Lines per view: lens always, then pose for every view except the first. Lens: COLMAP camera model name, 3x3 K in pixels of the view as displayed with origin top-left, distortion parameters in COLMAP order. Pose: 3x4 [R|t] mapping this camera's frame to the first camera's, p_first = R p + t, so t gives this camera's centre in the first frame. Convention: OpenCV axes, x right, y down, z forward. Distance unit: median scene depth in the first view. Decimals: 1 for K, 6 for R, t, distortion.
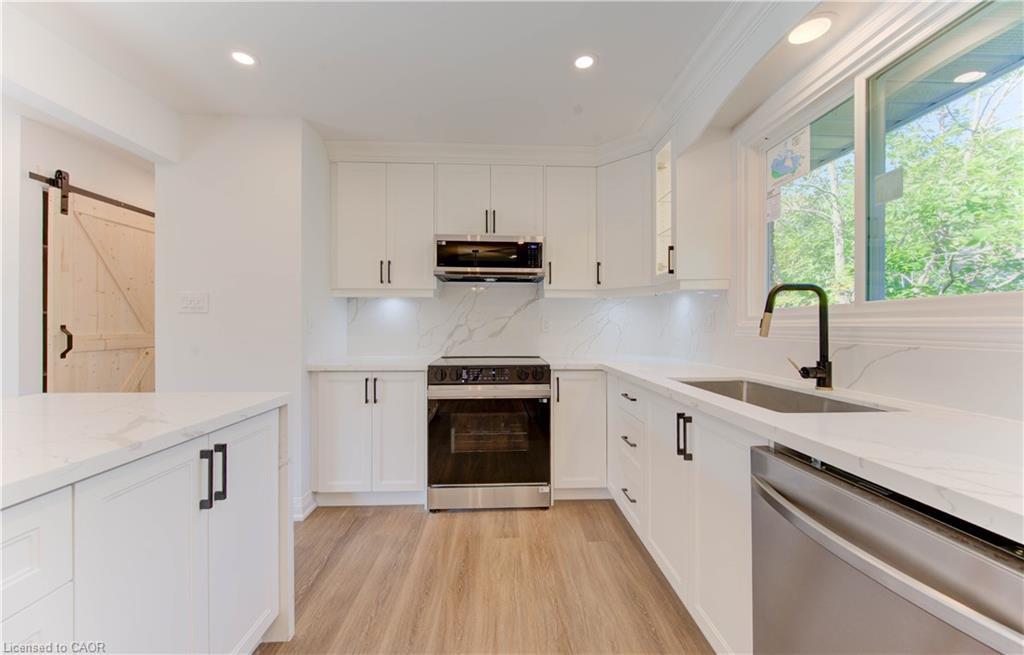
lens RADIAL K [[385.9, 0, 516.6], [0, 385.9, 327.5], [0, 0, 1]] dist [-0.006667, -0.000384]
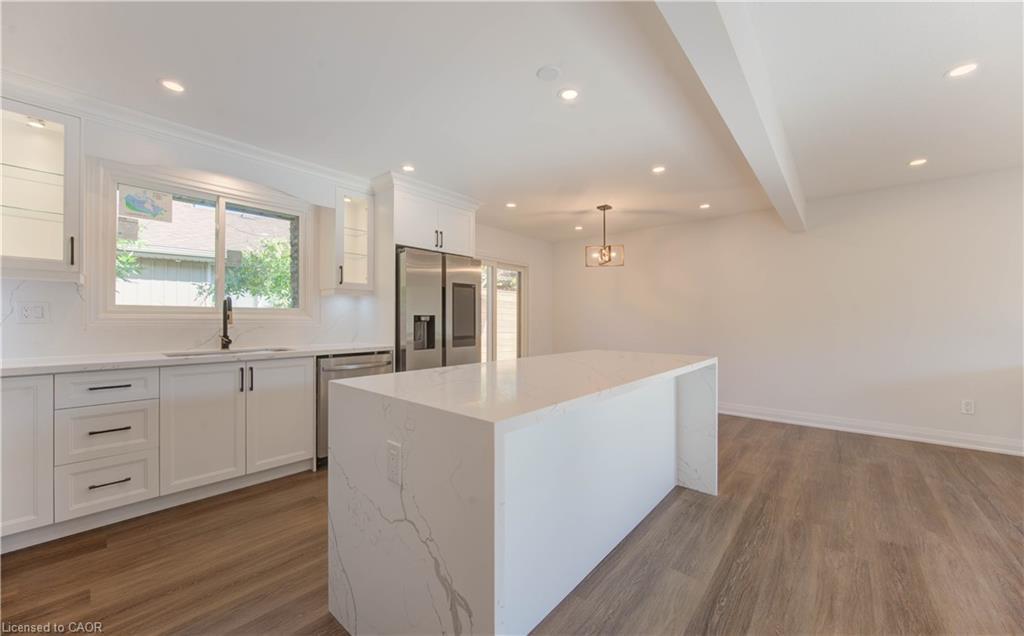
lens RADIAL K [[382.4, 0, 512.1], [0, 382.4, 320.1], [0, 0, 1]] dist [-0.006772, -0.001212]
pose [[-0.729576, -0.000069, 0.683899, -1.000114], [0.001294, 0.999998, 0.001481, 0.003238], [-0.683898, 0.001966, -0.729575, 0.856558]]
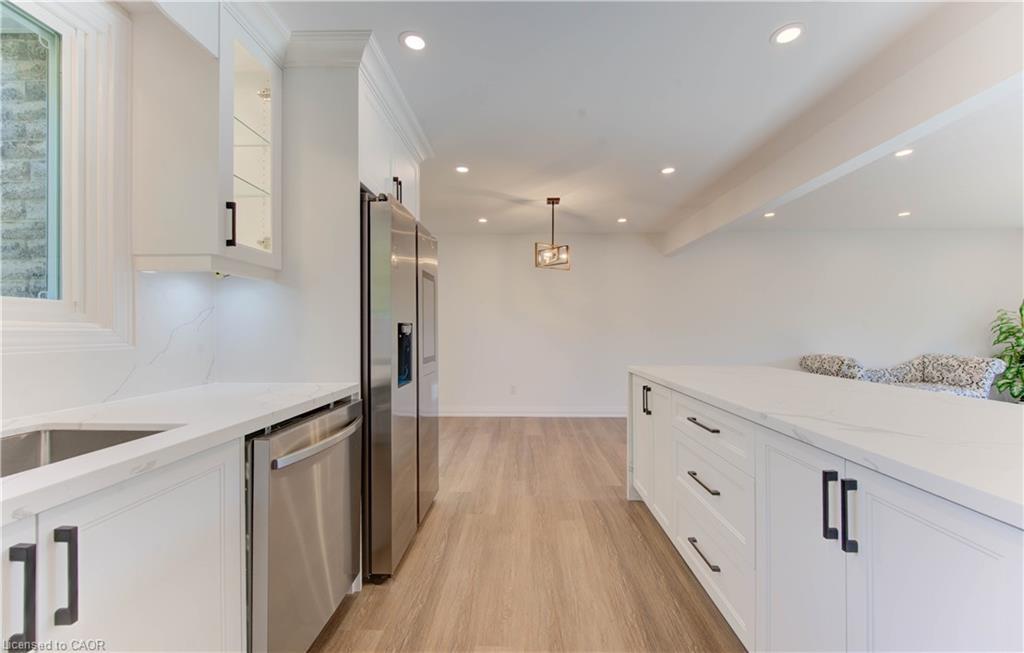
lens RADIAL K [[385.9, 0, 524.6], [0, 385.9, 330.0], [0, 0, 1]] dist [-0.006667, -0.000384]
pose [[-0.998803, 0.000677, 0.048911, -0.068533], [0.000874, 0.999992, 0.004004, -0.002612], [-0.048907, 0.004042, -0.998795, 0.825296]]
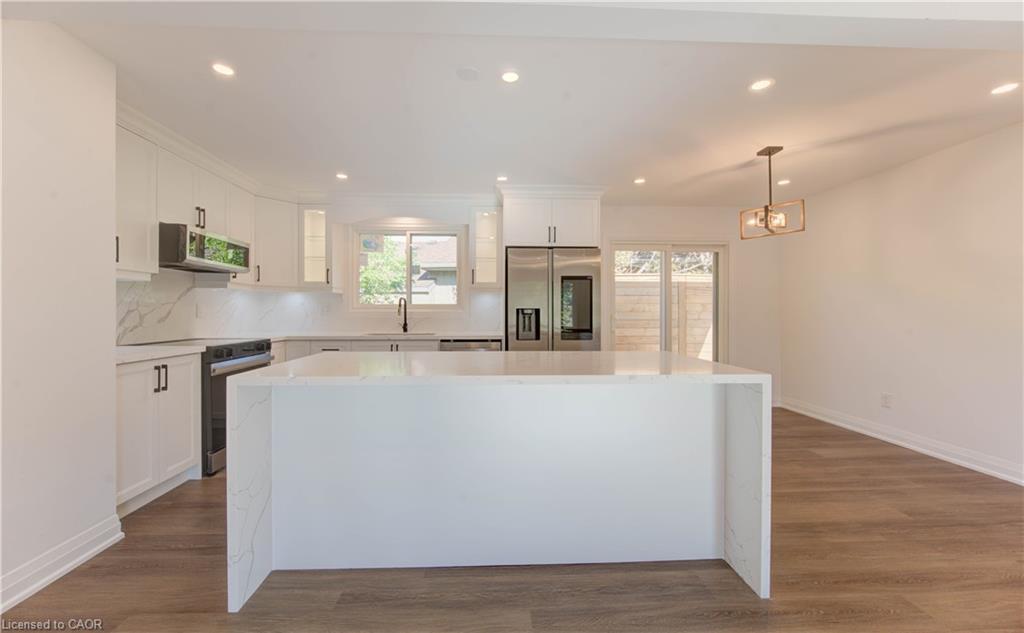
lens RADIAL K [[382.4, 0, 503.8], [0, 382.4, 320.5], [0, 0, 1]] dist [-0.006772, -0.001212]
pose [[-0.003887, -0.022737, 0.999734, -1.334164], [0.002948, 0.999737, 0.022748, -0.000132], [-0.999988, 0.003035, -0.003819, 0.140010]]
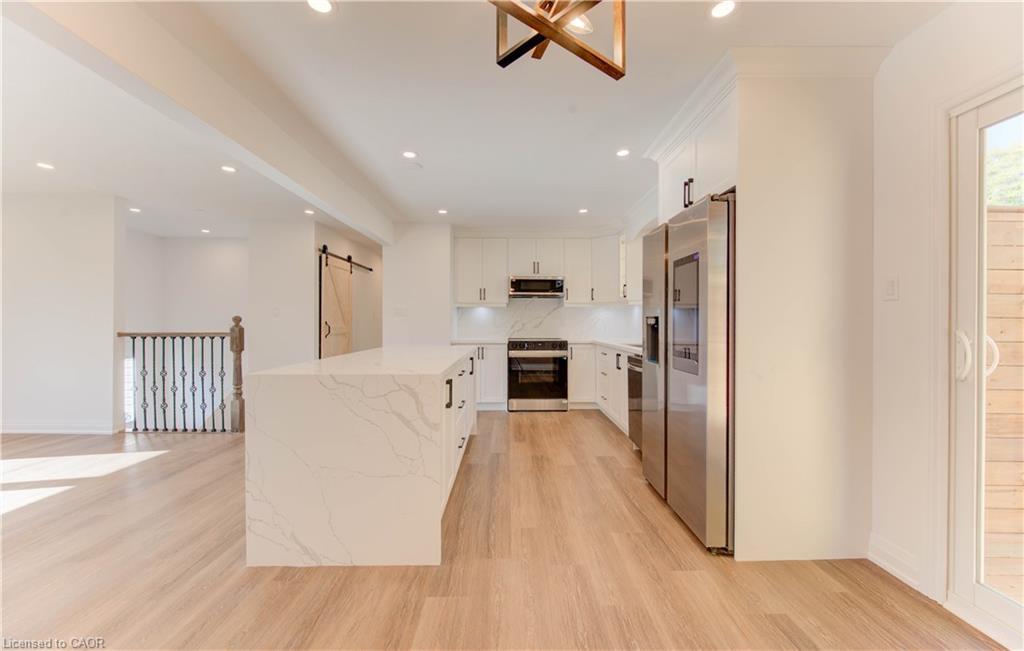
lens RADIAL K [[388.7, 0, 511.1], [0, 388.7, 324.8], [0, 0, 1]] dist [-0.003051, -0.000497]
pose [[0.999336, -0.000188, -0.036438, -0.138100], [0.000304, 0.999995, 0.003178, 0.005429], [0.036437, -0.003187, 0.999331, -1.073545]]
